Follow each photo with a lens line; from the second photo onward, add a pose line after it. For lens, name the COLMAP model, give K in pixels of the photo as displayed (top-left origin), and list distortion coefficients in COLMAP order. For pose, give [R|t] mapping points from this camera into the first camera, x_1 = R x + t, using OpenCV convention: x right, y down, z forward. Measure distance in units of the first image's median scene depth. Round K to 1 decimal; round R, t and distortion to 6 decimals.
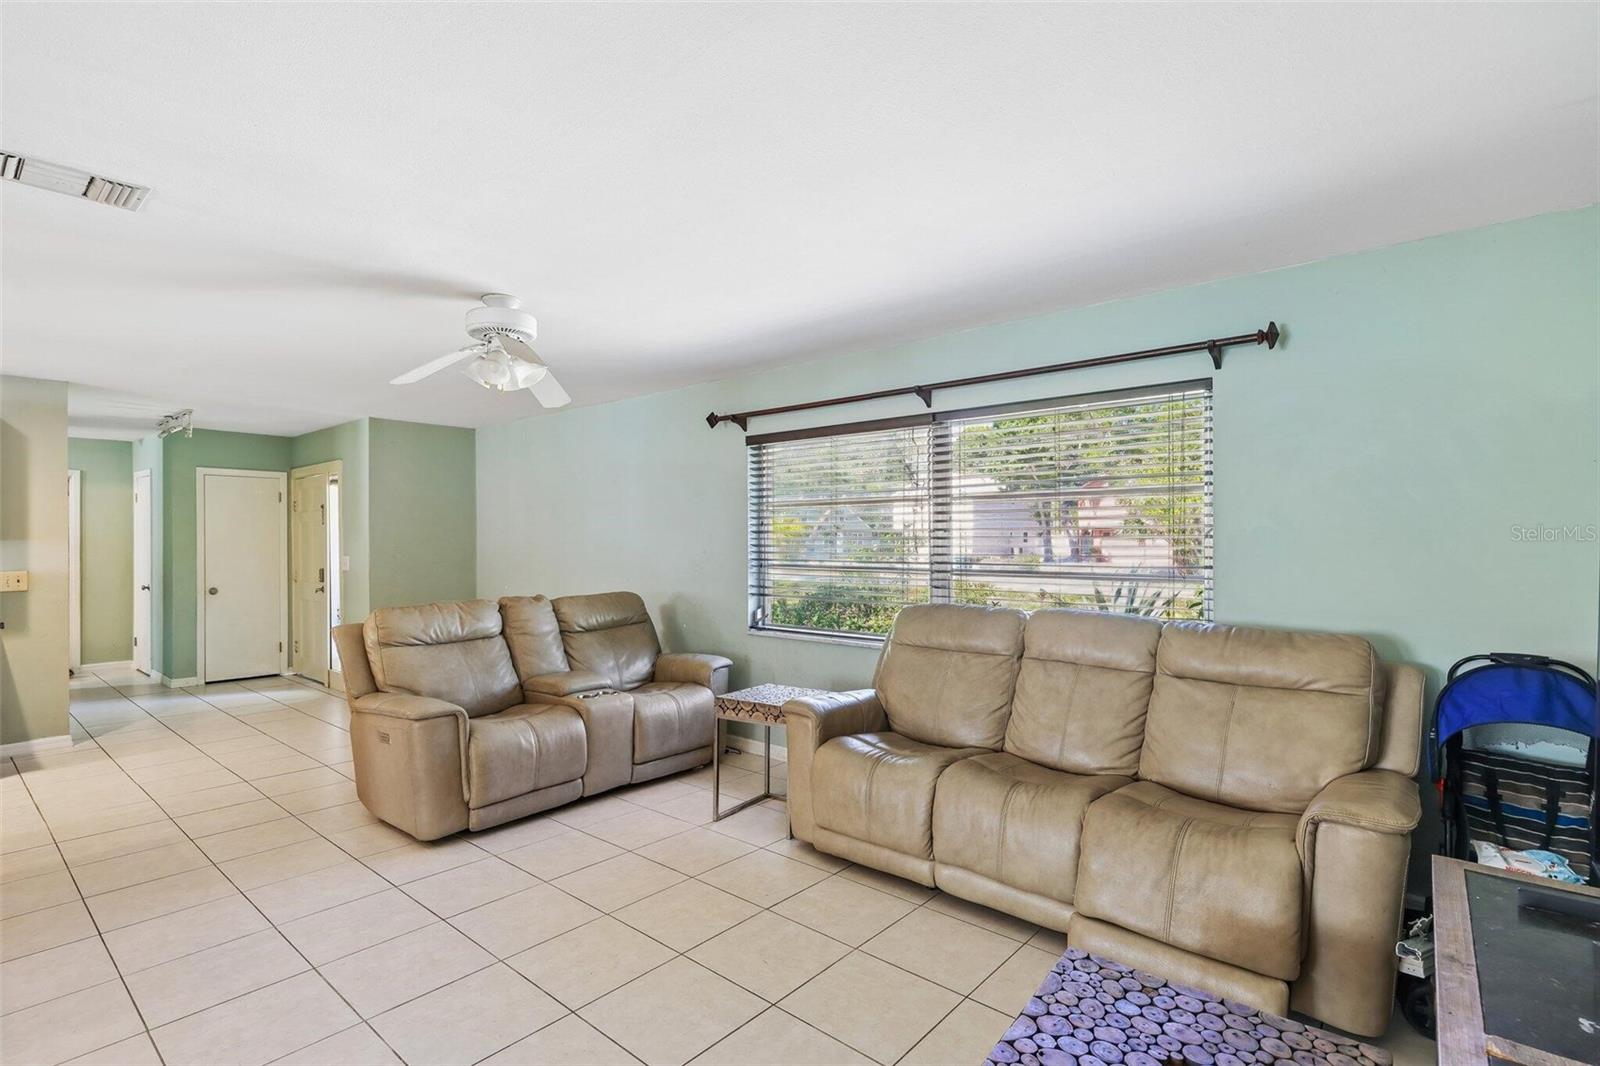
lens RADIAL K [[764.4, 0, 795.8], [0, 764.4, 536.1], [0, 0, 1]] dist [0.001706, -0.000225]
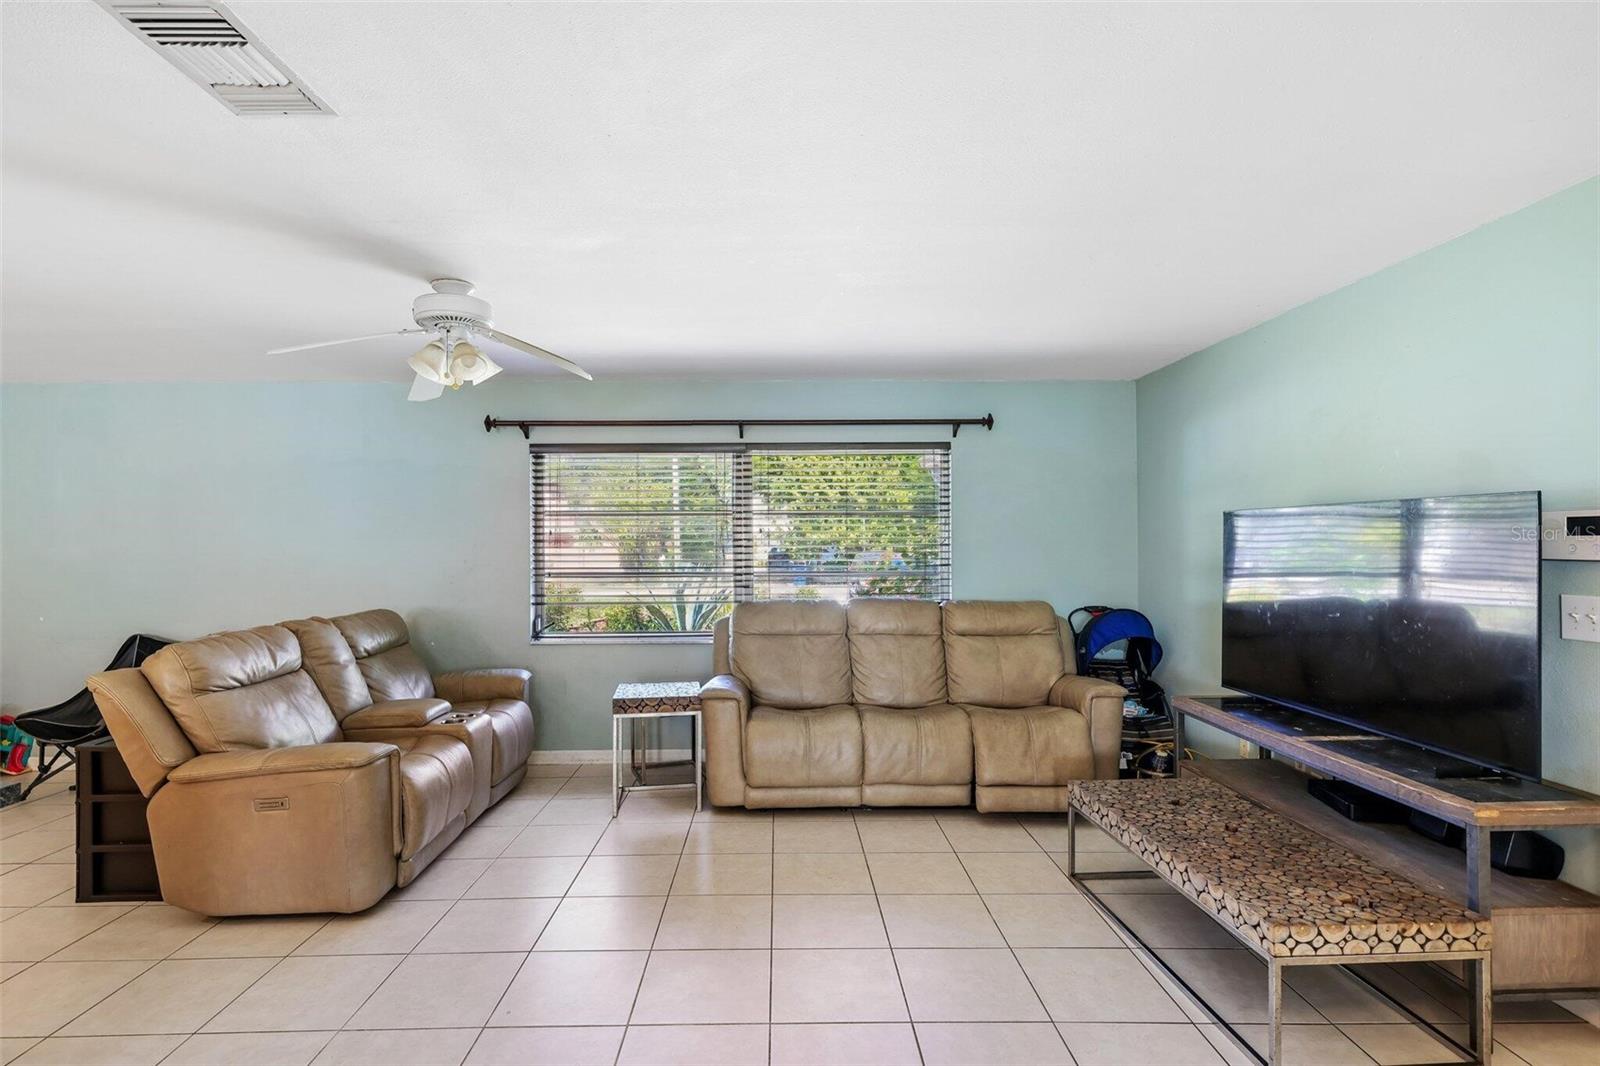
lens RADIAL K [[767.8, 0, 787.4], [0, 767.8, 527.4], [0, 0, 1]] dist [0.001726, 0.000183]
pose [[0.746113, 0.012773, 0.665696, -0.581284], [0.001122, 0.999790, -0.020441, -0.002402], [-0.665818, 0.015998, 0.745943, 0.048101]]
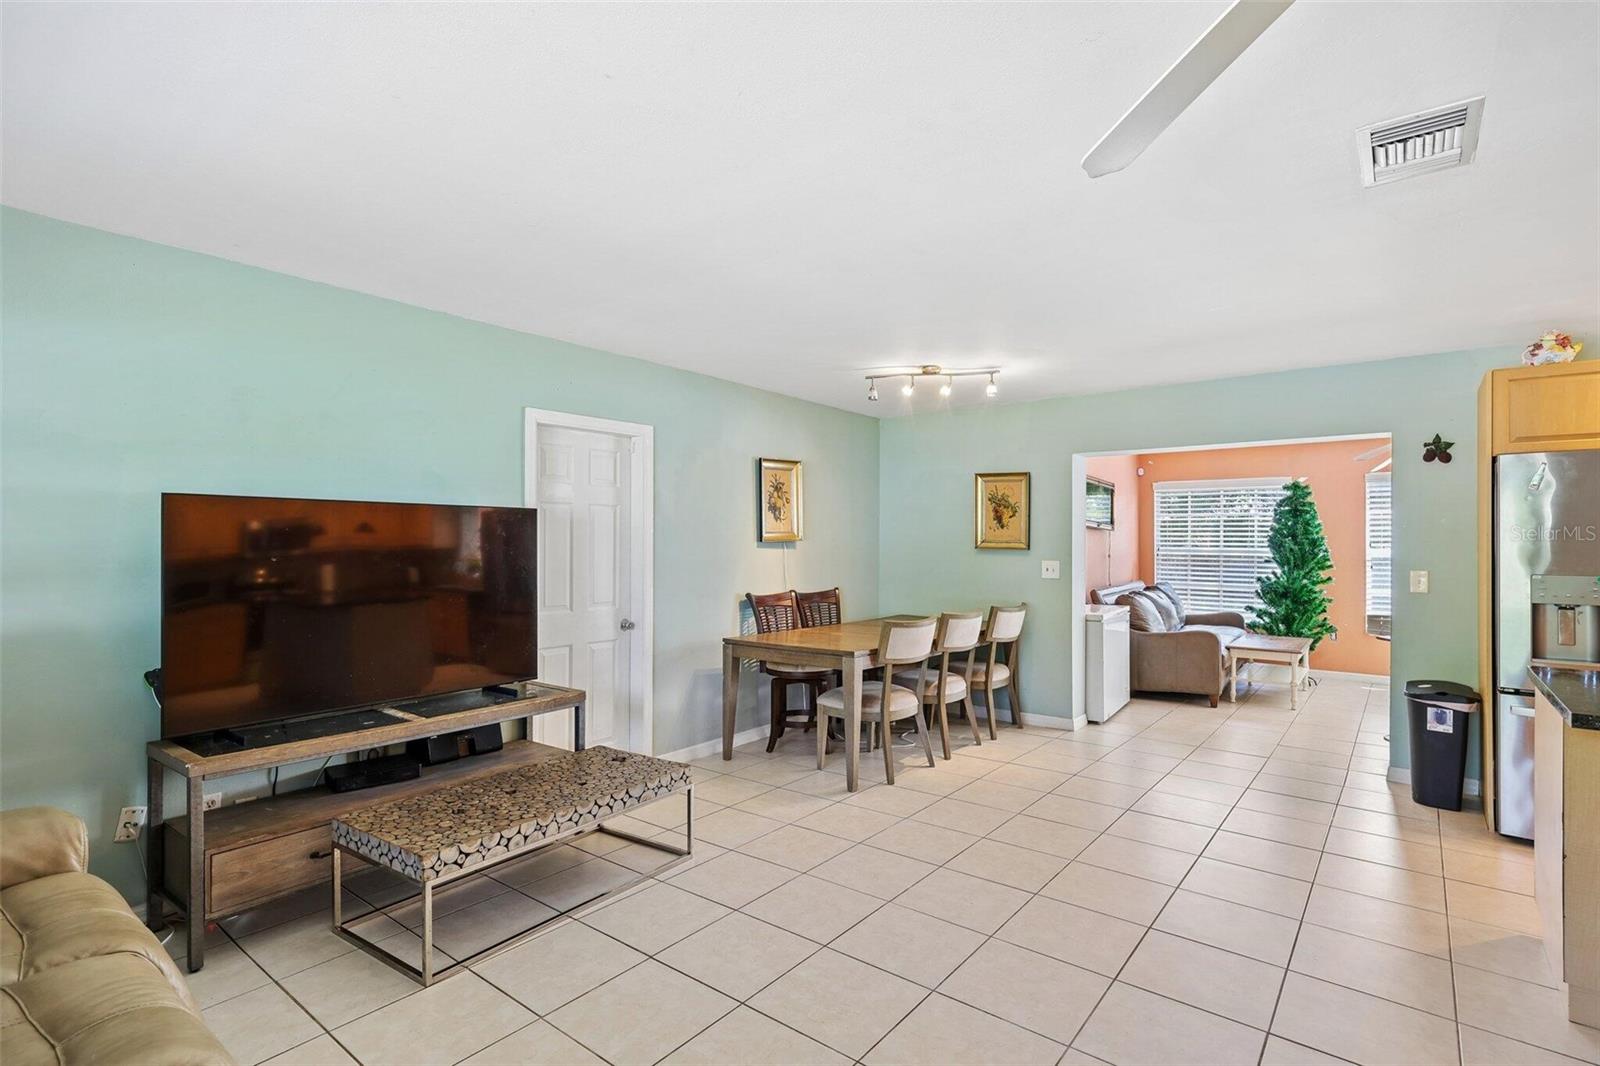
lens RADIAL K [[770.6, 0, 795.9], [0, 770.6, 536.9], [0, 0, 1]] dist [0.006671, -0.000357]
pose [[-0.999256, 0.001339, -0.038550, -0.102411], [0.001679, 0.999960, -0.008788, 0.004222], [0.038537, -0.008847, -0.999218, 1.041875]]
